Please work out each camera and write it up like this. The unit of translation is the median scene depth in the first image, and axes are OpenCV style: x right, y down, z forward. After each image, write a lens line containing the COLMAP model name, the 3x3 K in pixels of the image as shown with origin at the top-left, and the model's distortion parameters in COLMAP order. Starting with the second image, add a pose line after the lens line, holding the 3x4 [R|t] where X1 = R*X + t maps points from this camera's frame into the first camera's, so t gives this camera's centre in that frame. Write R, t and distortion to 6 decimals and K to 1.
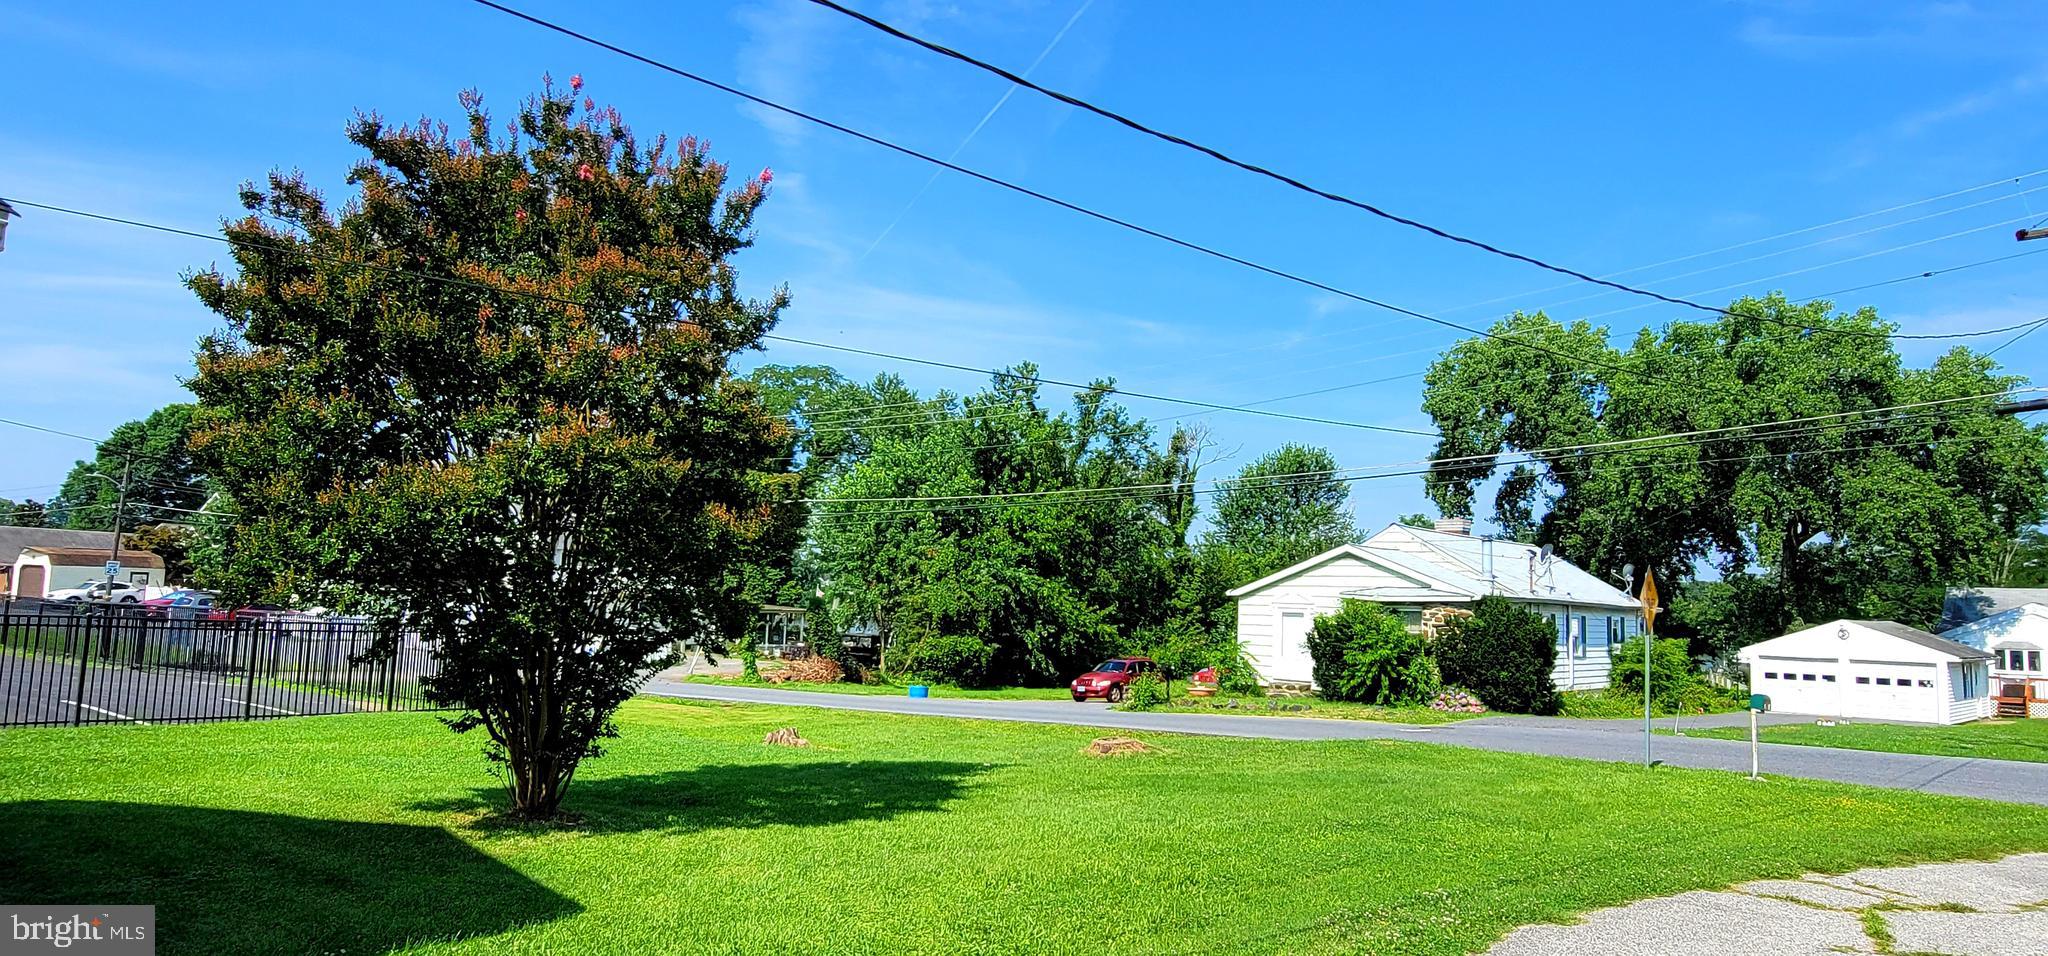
lens RADIAL K [[1417.1, 0, 1024.0], [0, 1417.1, 478.0], [0, 0, 1]] dist [-0.002710, 0.000040]
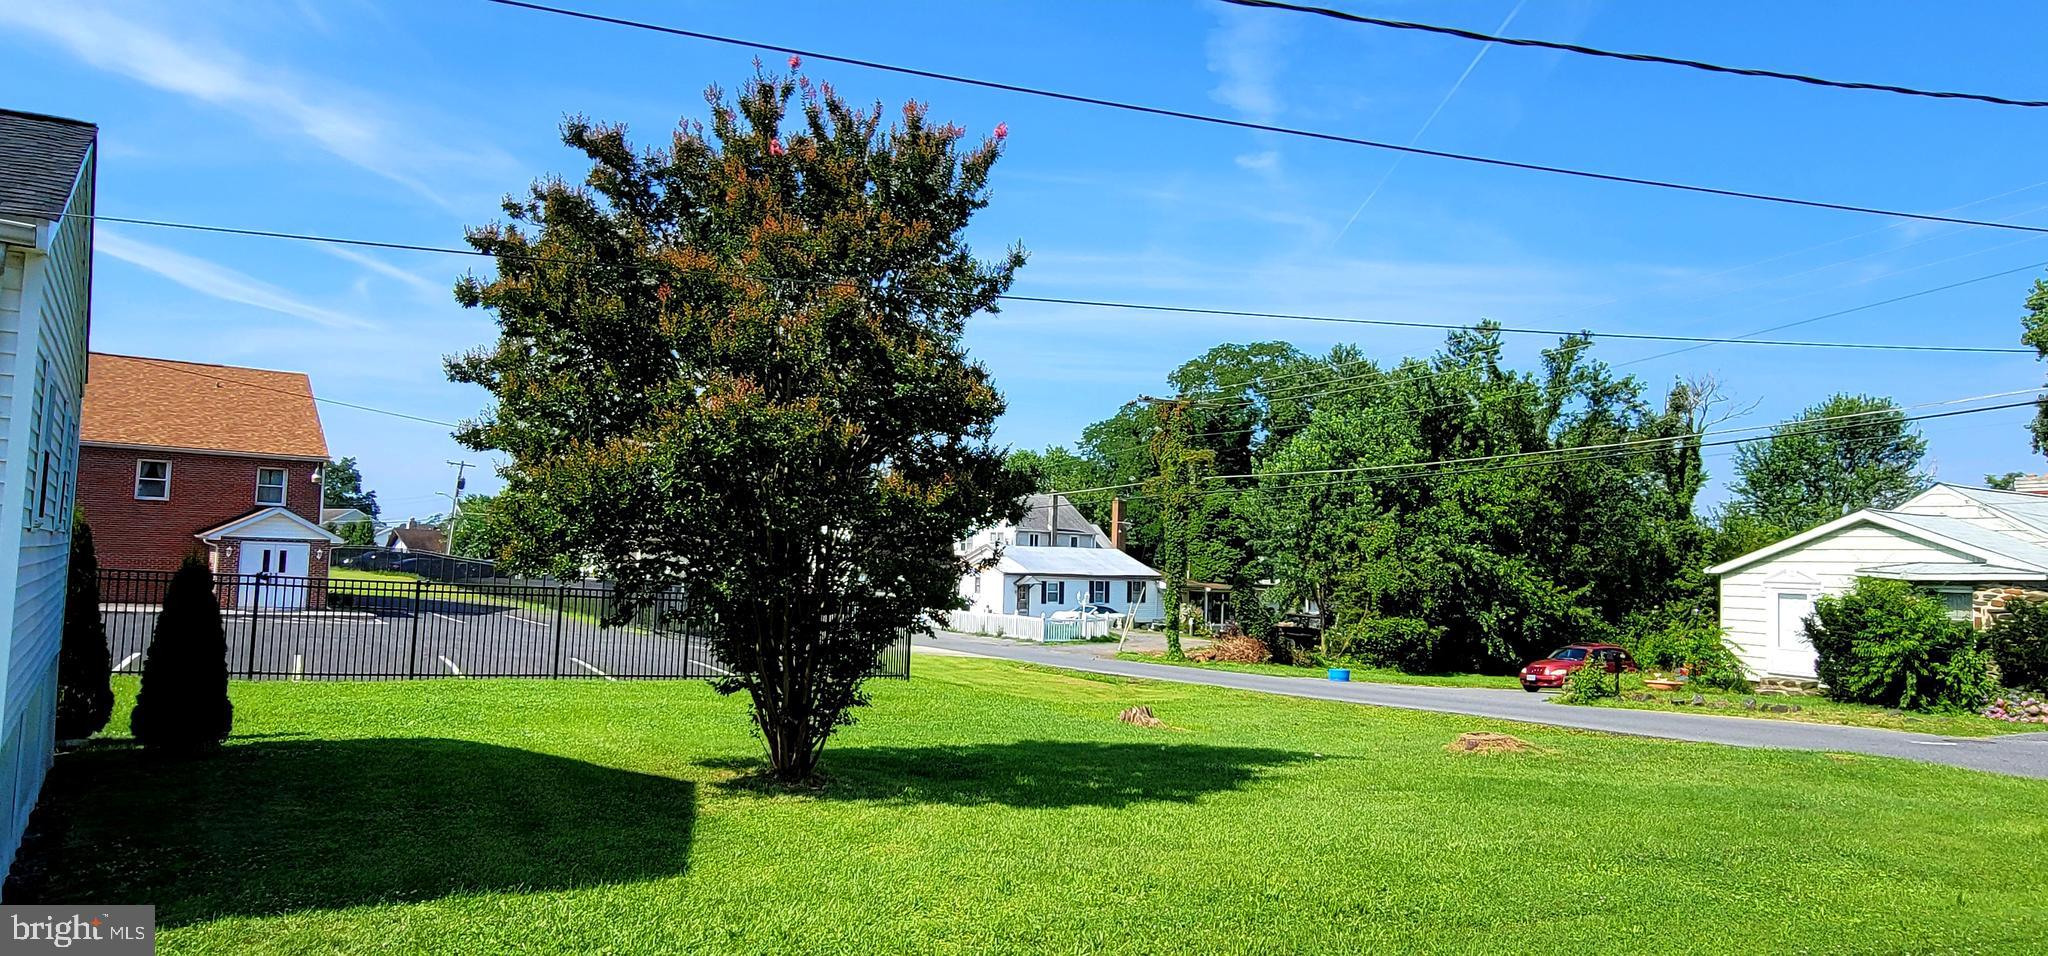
lens RADIAL K [[1354.2, 0, 1024.0], [0, 1354.2, 478.0], [0, 0, 1]] dist [-0.007861, -0.000267]
pose [[0.903412, -0.029892, -0.427731, 0.113244], [0.032657, 0.999466, -0.000873, 0.012196], [0.427528, -0.013179, 0.903906, 0.086761]]
